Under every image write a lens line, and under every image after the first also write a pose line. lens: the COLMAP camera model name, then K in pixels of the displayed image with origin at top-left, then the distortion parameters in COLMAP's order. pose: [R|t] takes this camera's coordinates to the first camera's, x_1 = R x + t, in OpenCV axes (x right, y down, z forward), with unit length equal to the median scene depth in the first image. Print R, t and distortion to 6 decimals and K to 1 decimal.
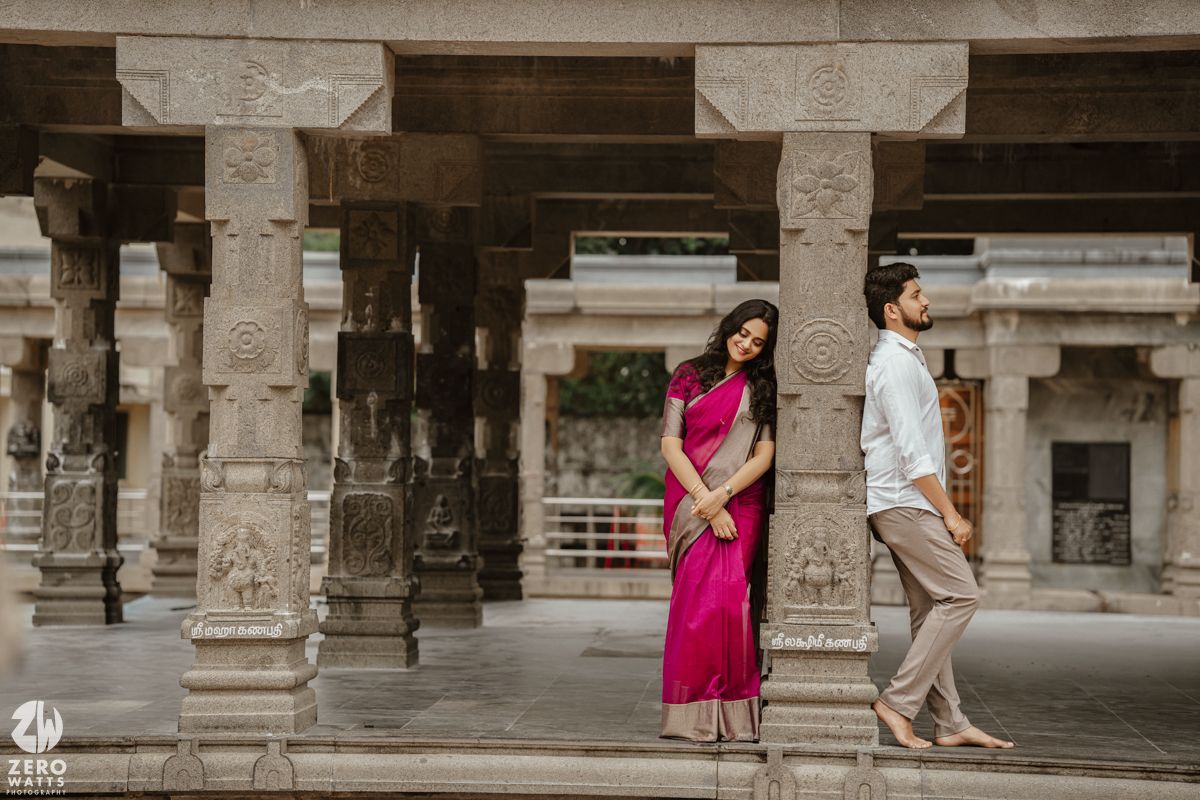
lens RADIAL K [[2867.7, 0, 600.0], [0, 2867.7, 400.0], [0, 0, 1]] dist [0.670473, 1.976297]
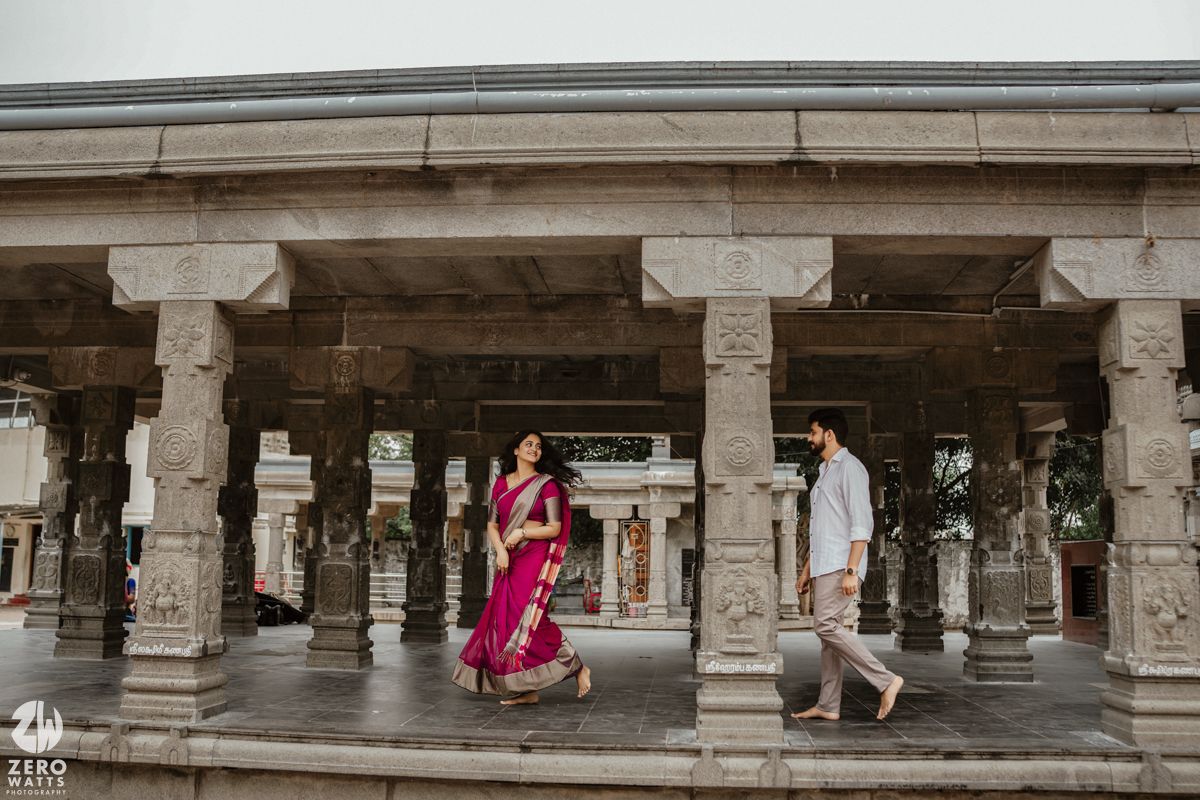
lens RADIAL K [[1149.4, 0, 600.0], [0, 1149.4, 400.0], [0, 0, 1]] dist [-0.190128, 0.211264]
pose [[0.999895, -0.001054, -0.014464, 0.232892], [-0.000756, 0.992217, -0.124521, 0.023000], [0.014483, 0.124519, 0.992111, 0.342520]]
